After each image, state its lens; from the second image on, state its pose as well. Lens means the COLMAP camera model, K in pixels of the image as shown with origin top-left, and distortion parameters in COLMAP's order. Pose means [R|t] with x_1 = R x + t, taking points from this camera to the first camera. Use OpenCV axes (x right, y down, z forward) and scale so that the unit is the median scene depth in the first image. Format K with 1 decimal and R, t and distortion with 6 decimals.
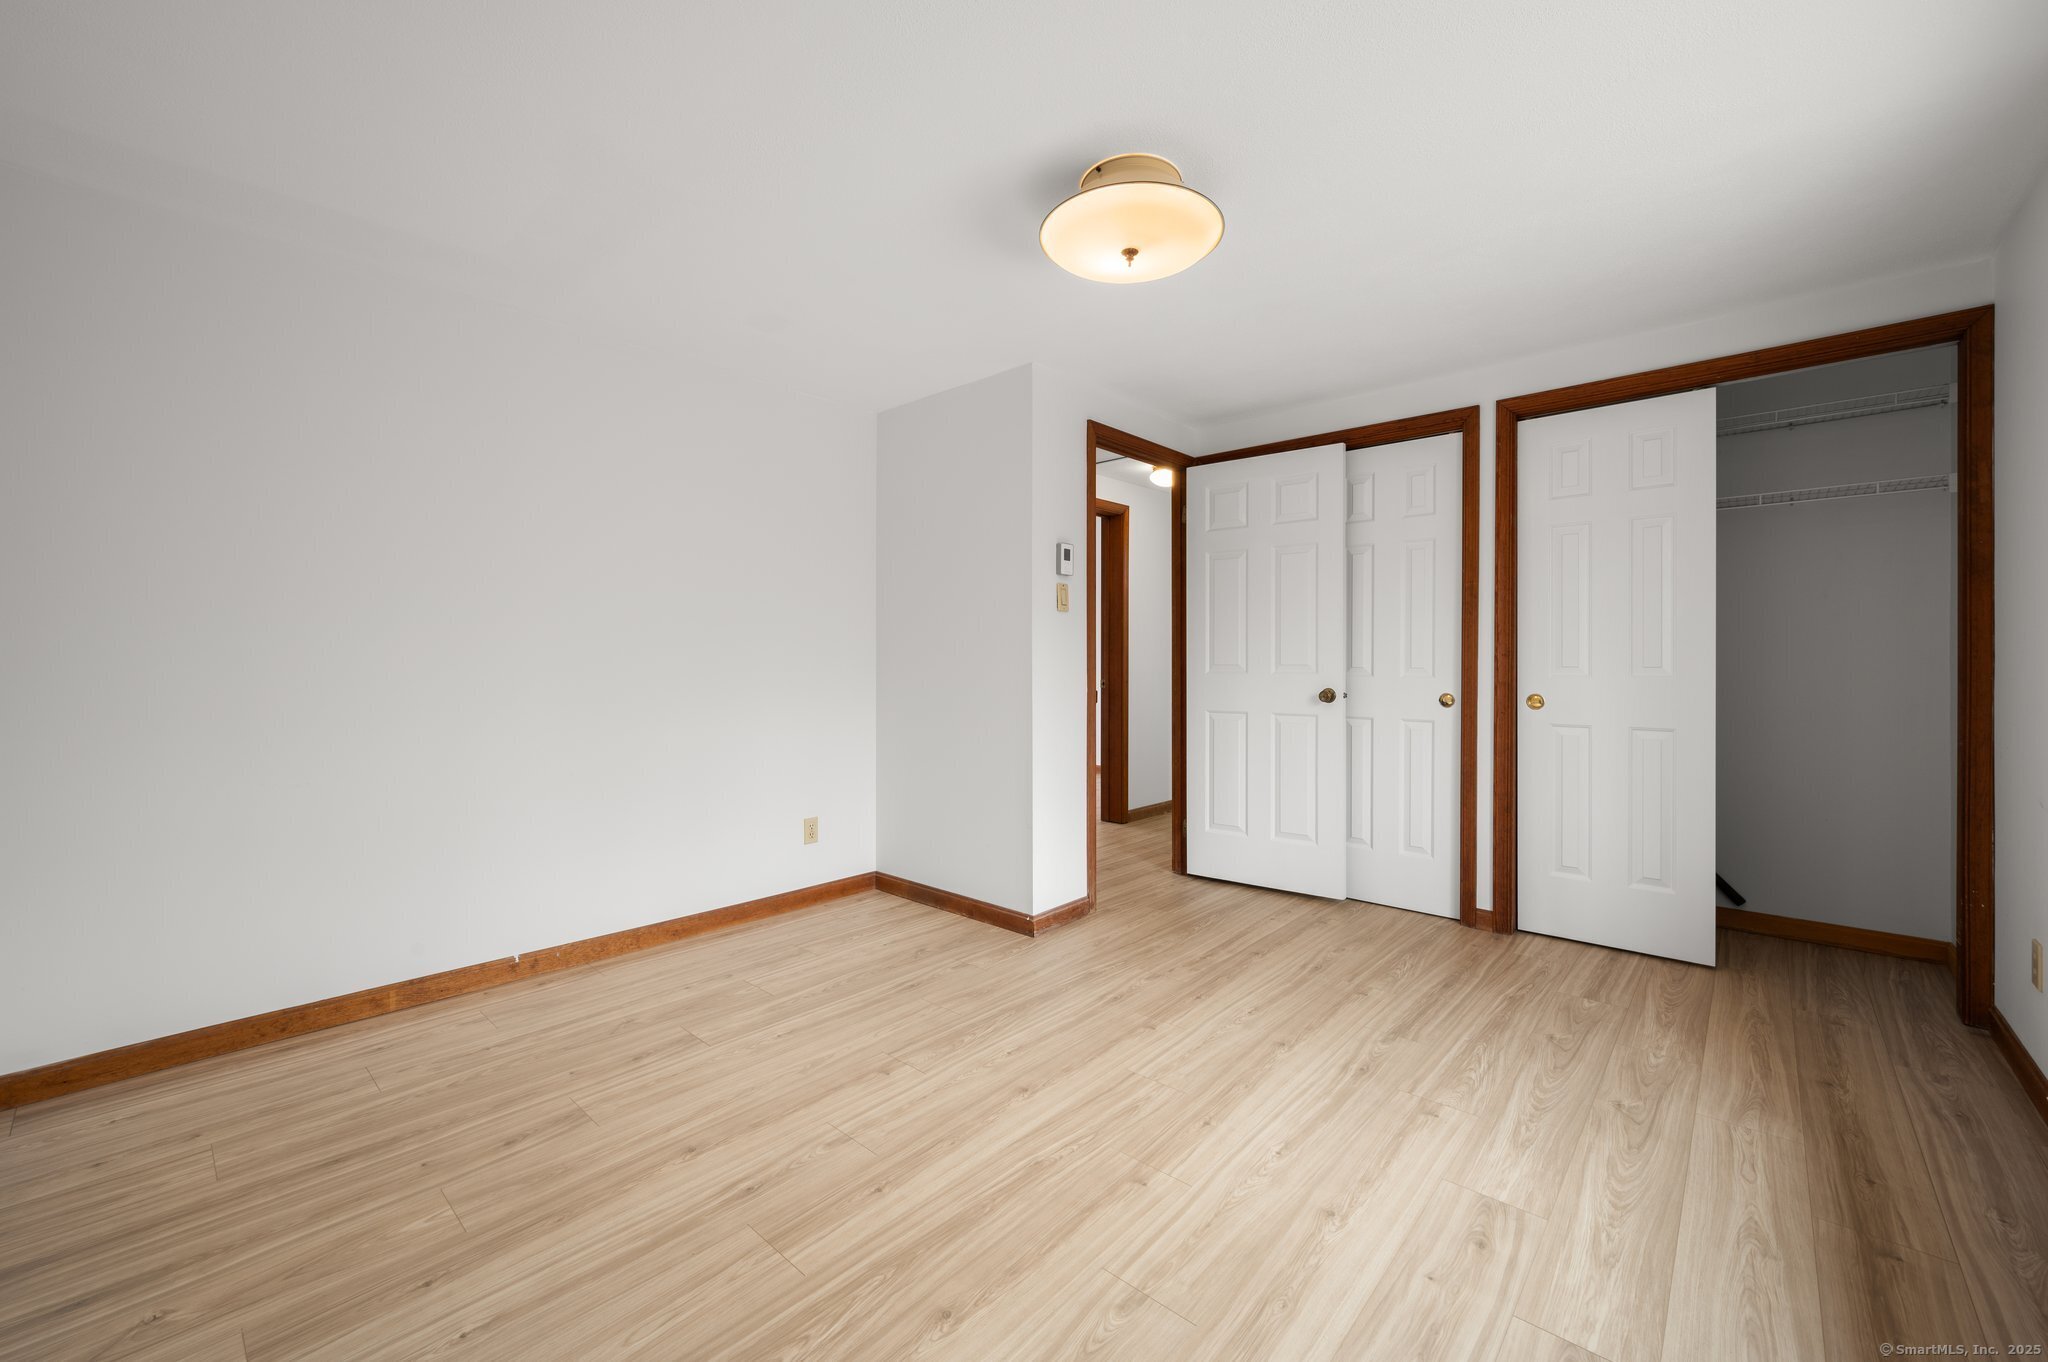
lens RADIAL K [[810.7, 0, 1027.2], [0, 810.7, 676.7], [0, 0, 1]] dist [-0.002088, 0.000896]
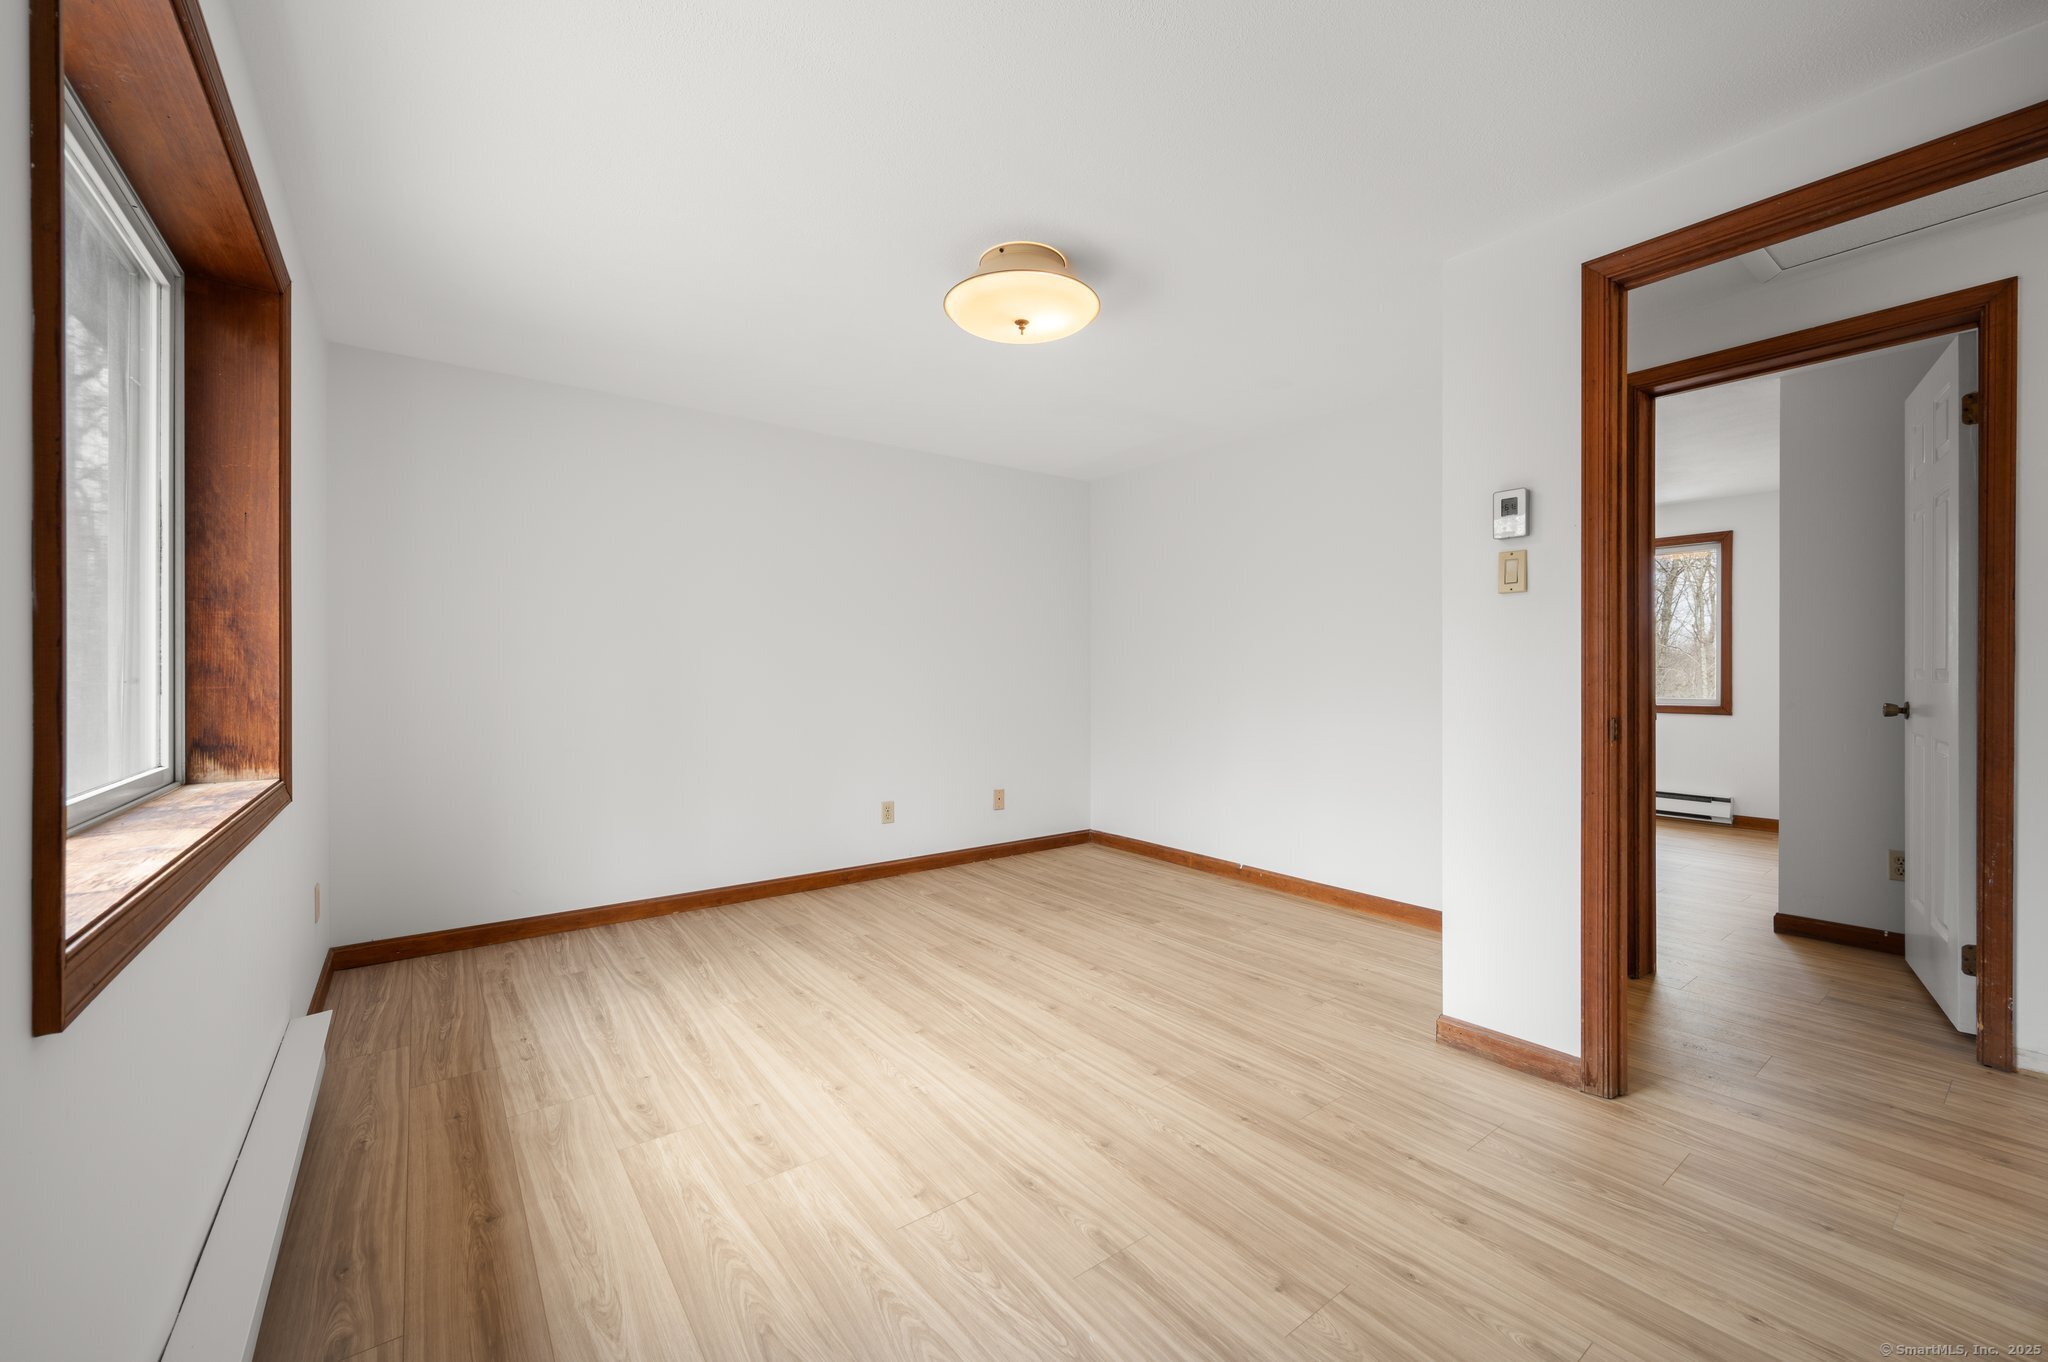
lens RADIAL K [[810.7, 0, 1027.2], [0, 810.7, 676.7], [0, 0, 1]] dist [-0.002088, 0.000896]
pose [[-0.189715, 0.007639, -0.981810, 1.257528], [-0.015344, 0.999825, 0.010744, -0.020258], [0.981719, 0.017103, -0.189564, 1.206155]]
